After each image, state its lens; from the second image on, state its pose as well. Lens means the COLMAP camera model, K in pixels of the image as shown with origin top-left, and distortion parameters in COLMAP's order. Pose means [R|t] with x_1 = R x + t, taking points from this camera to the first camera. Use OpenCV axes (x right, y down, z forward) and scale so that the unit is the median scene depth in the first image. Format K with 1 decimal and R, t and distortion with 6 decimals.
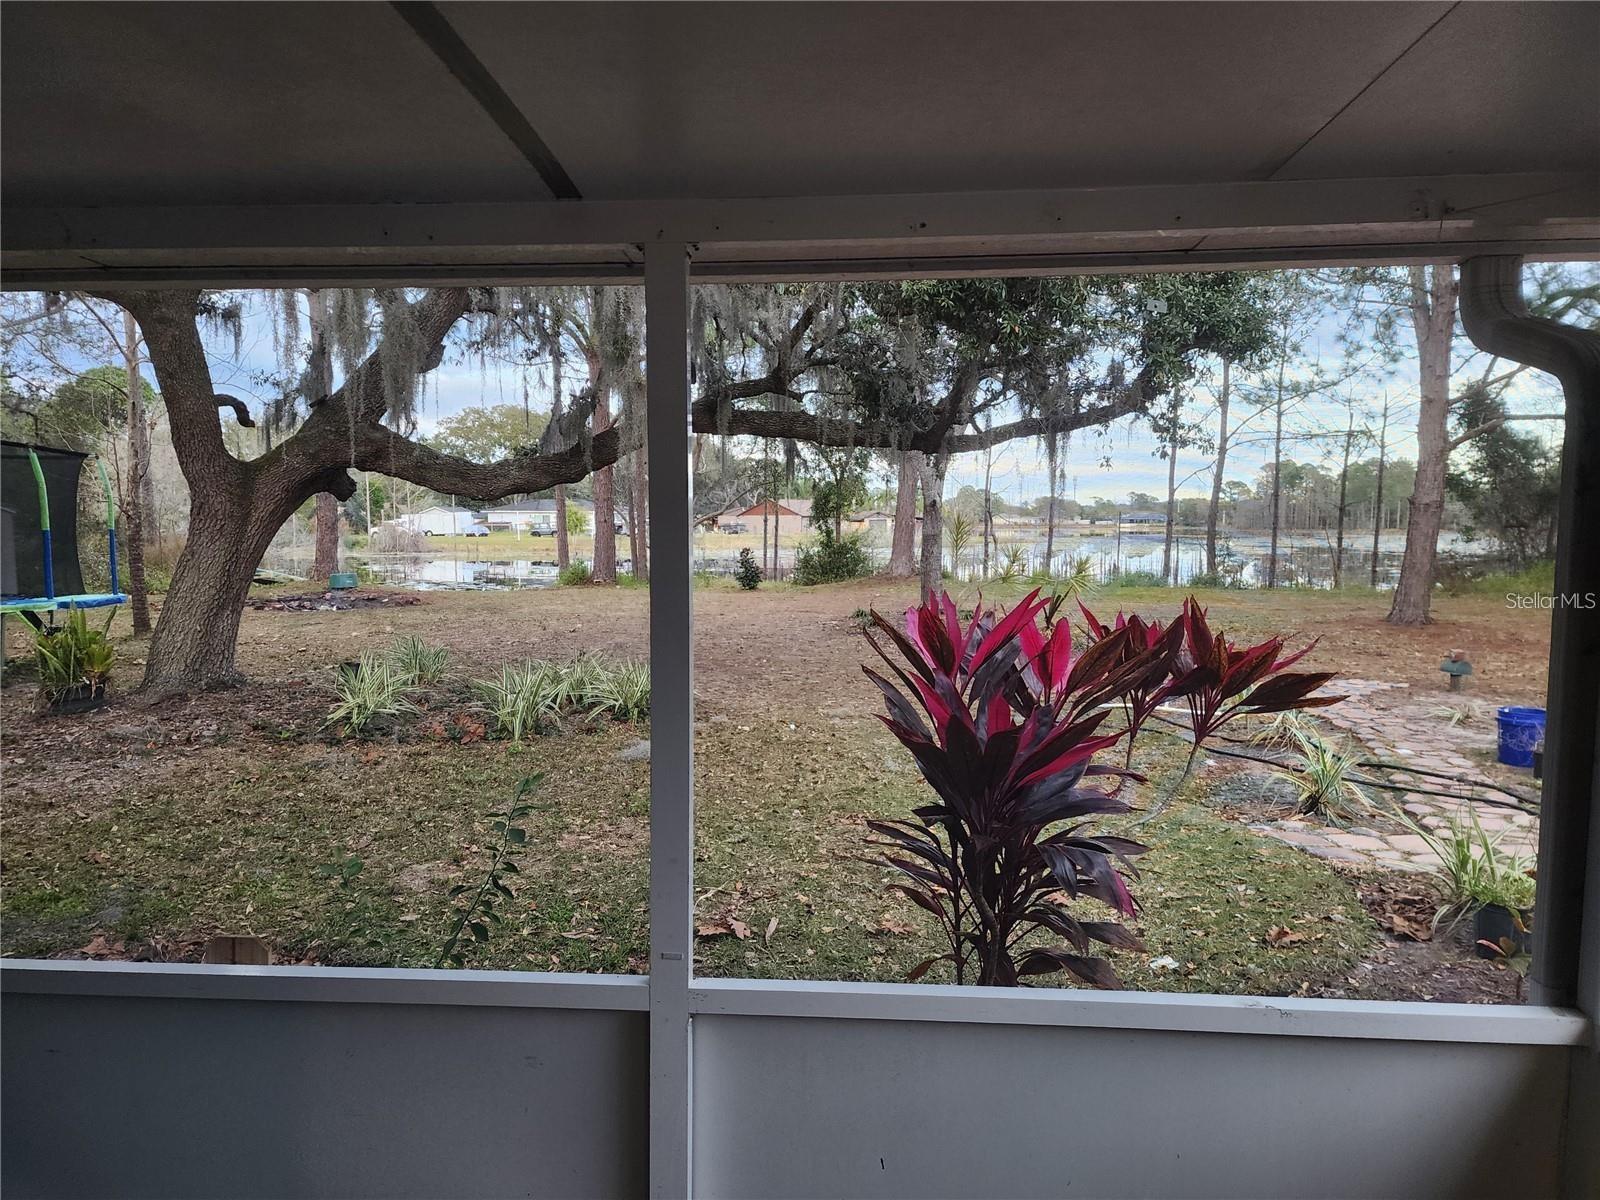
lens RADIAL K [[1059.2, 0, 792.7], [0, 1059.2, 598.4], [0, 0, 1]] dist [0.064768, -0.051259]
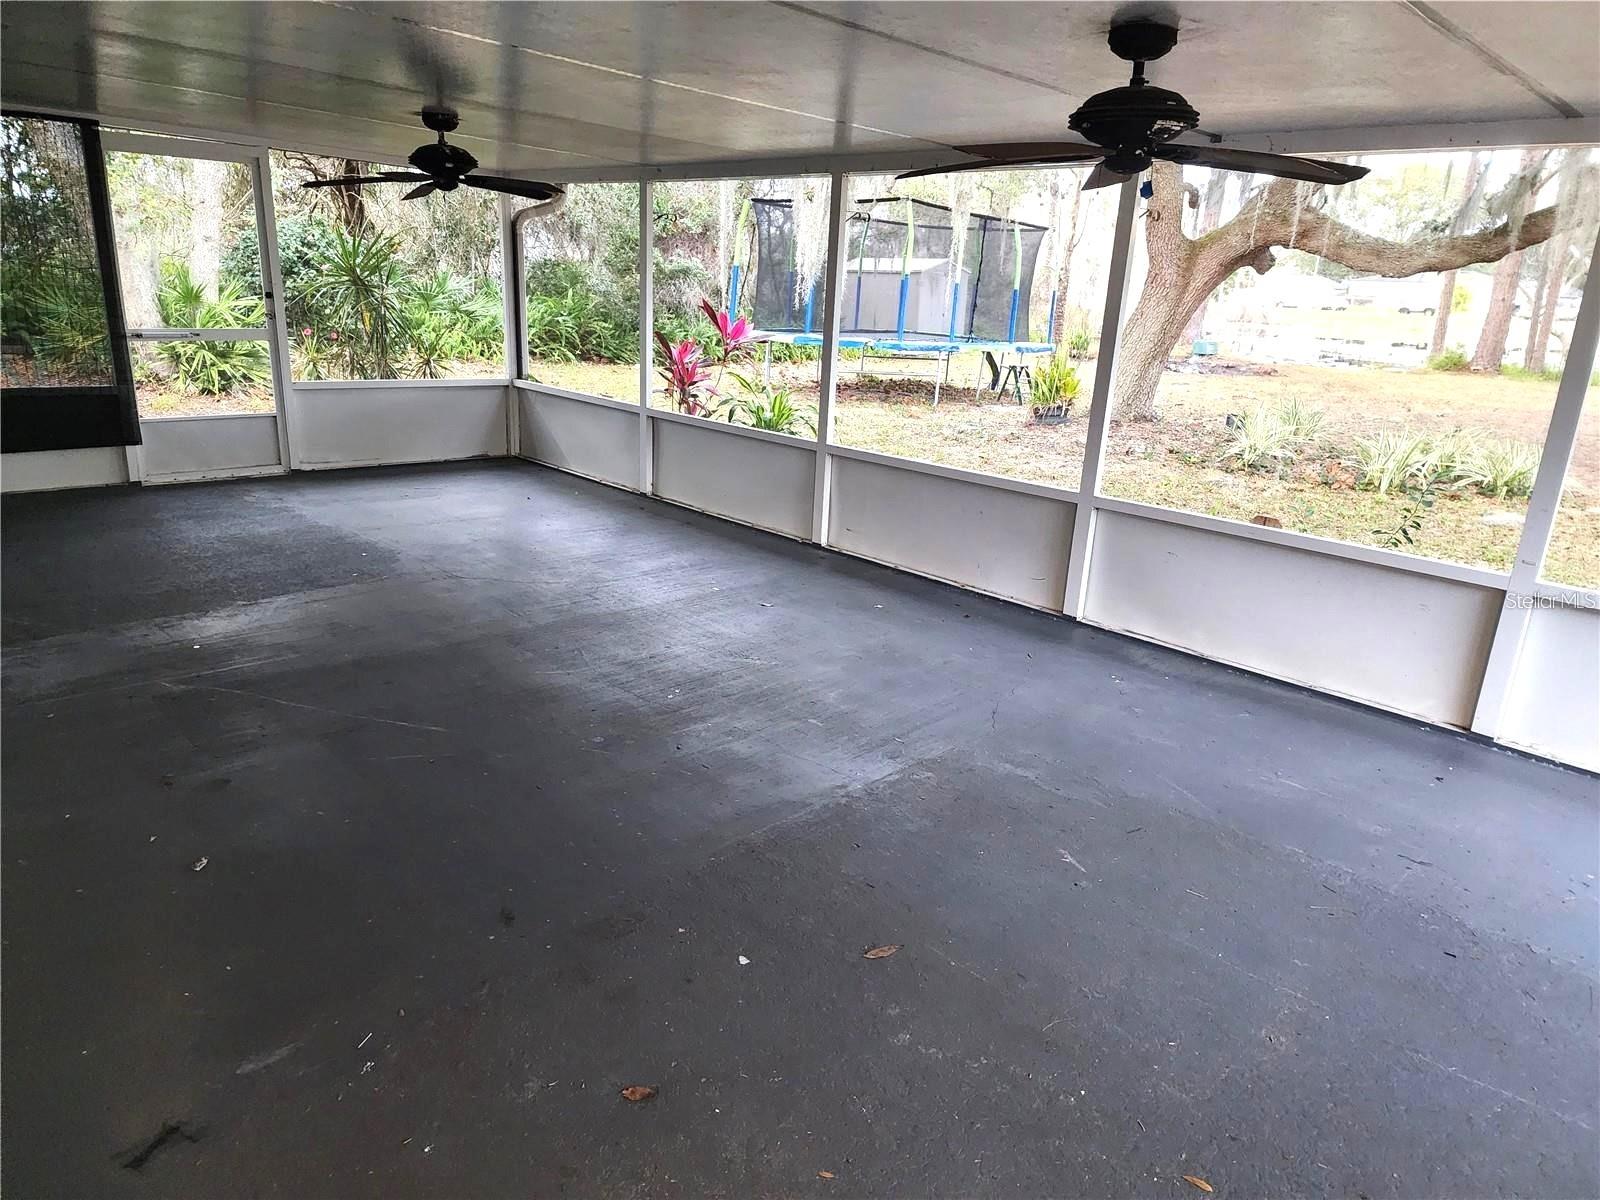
lens RADIAL K [[1059.2, 0, 802.7], [0, 1059.2, 603.1], [0, 0, 1]] dist [0.064768, -0.051259]
pose [[0.745065, 0.231398, -0.625566, 0.031865], [-0.093987, 0.964957, 0.244999, 0.018022], [0.660337, -0.123745, 0.740704, -0.289812]]
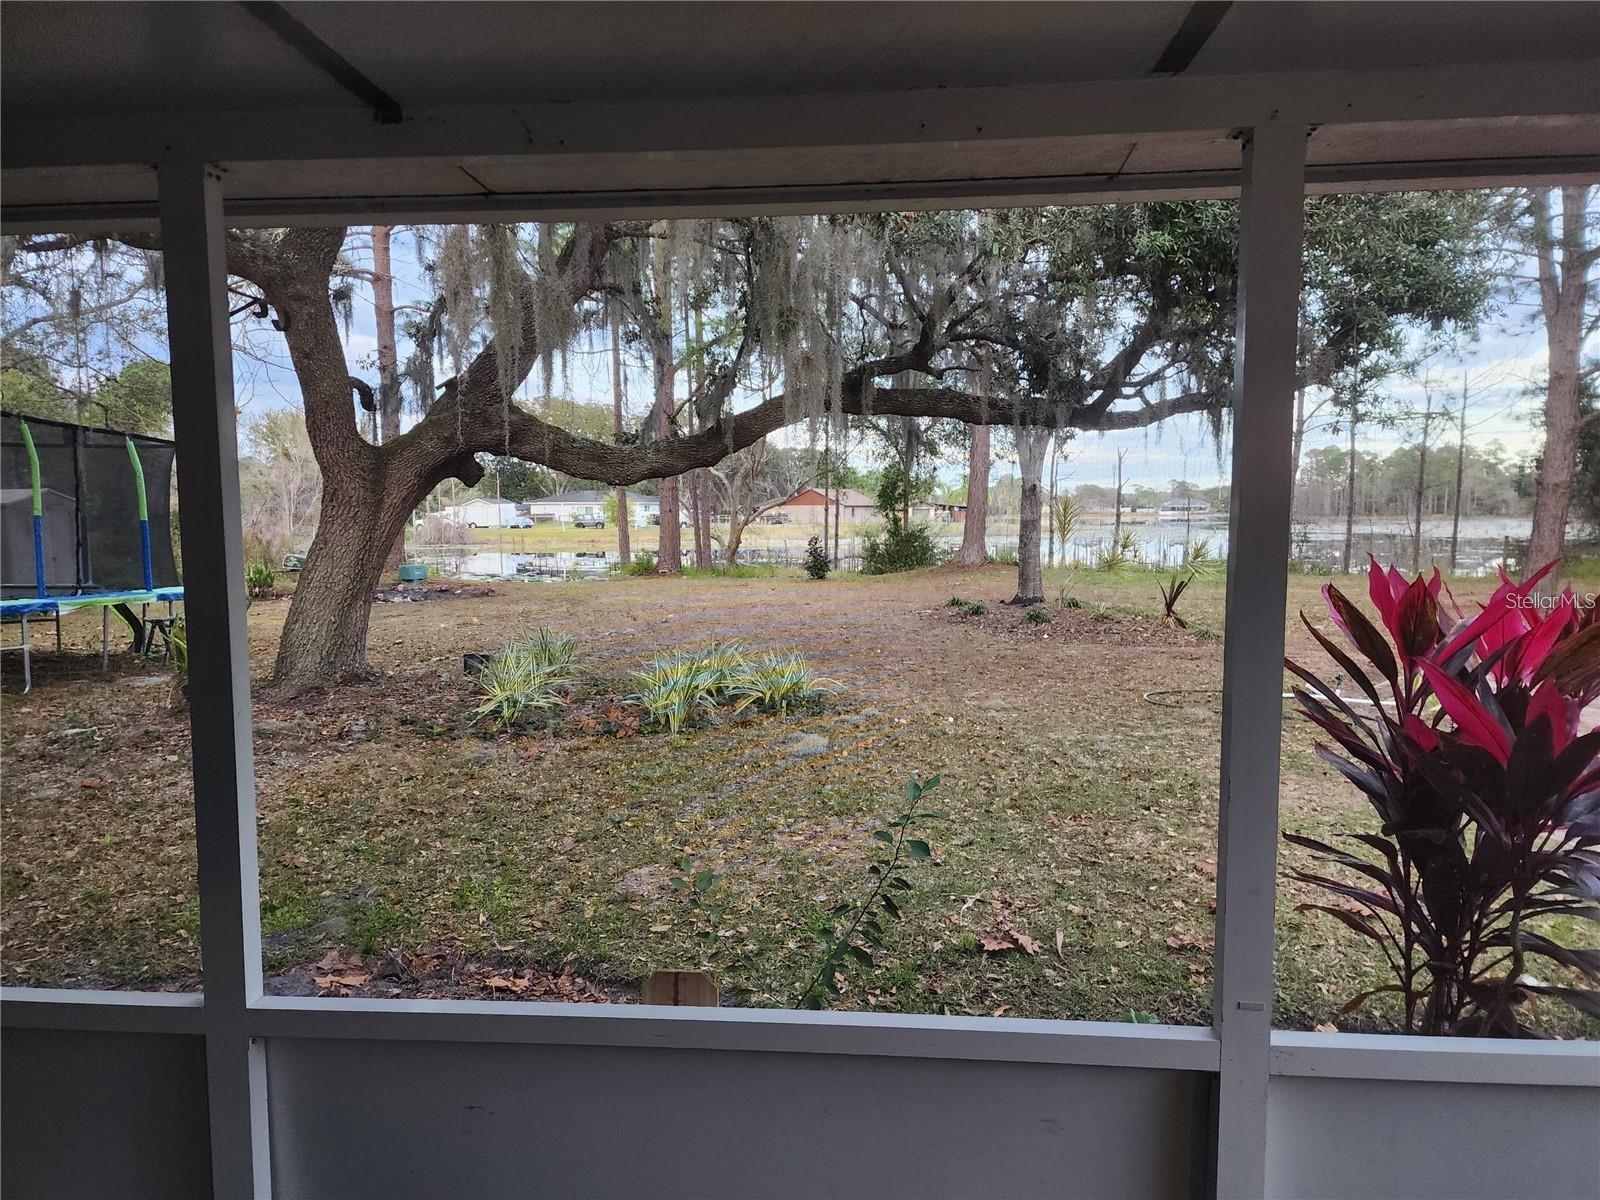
lens RADIAL K [[1059.2, 0, 814.4], [0, 1059.2, 603.1], [0, 0, 1]] dist [0.064768, -0.051259]
pose [[0.999919, -0.005501, -0.011492, -0.111677], [0.005655, 0.999893, 0.013459, 0.002862], [0.011416, -0.013523, 0.999843, 0.044411]]
